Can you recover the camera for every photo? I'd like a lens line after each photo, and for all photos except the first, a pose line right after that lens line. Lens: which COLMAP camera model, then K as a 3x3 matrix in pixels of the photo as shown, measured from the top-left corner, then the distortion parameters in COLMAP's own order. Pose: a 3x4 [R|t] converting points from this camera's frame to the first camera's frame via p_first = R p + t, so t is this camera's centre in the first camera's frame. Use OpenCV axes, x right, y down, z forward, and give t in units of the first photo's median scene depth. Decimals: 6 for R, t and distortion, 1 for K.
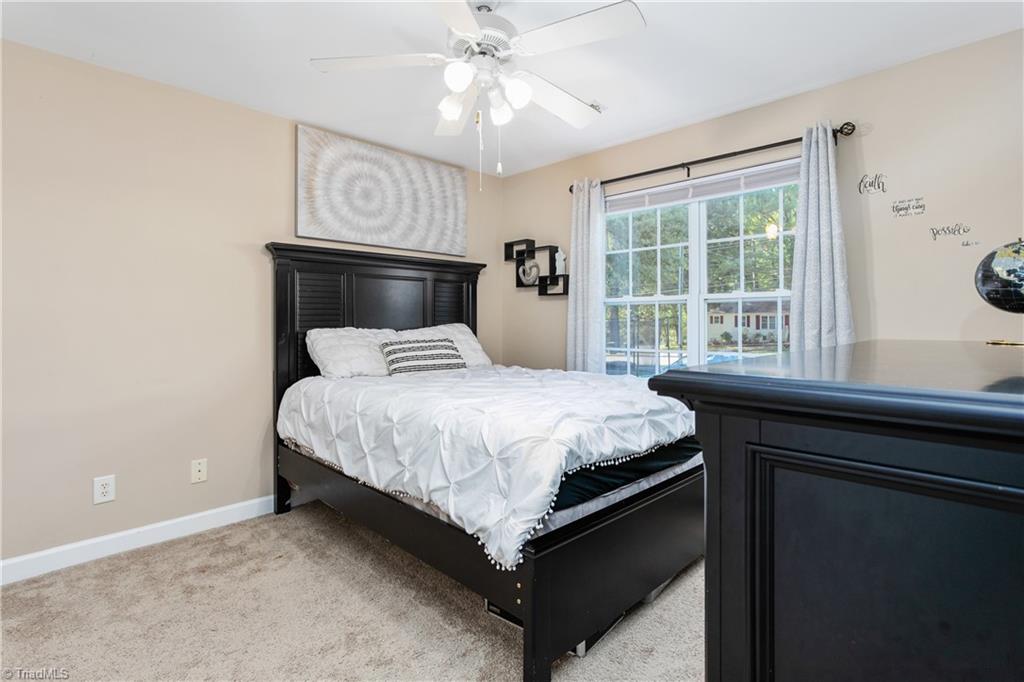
lens RADIAL K [[503.0, 0, 511.4], [0, 503.0, 323.5], [0, 0, 1]] dist [-0.002341, 0.000436]
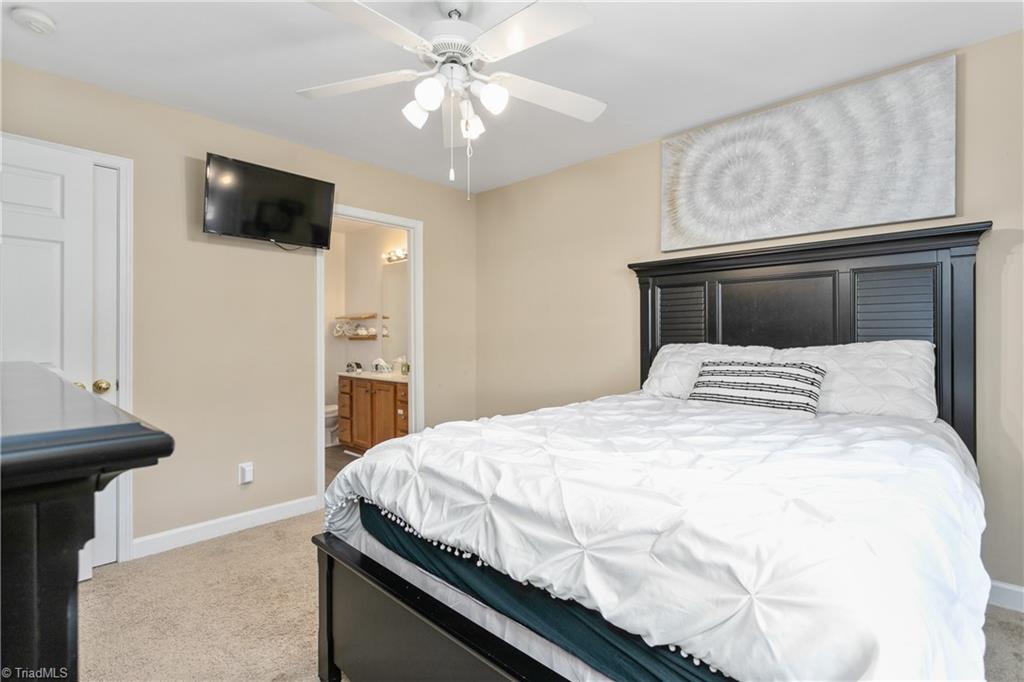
lens RADIAL K [[485.3, 0, 512.0], [0, 485.3, 341.0], [0, 0, 1]] dist [0.021634, -0.000022]
pose [[0.023198, 0.015873, -0.999605, 0.533058], [-0.004984, 0.999863, 0.015761, -0.007486], [0.999718, 0.004617, 0.023274, 0.651347]]
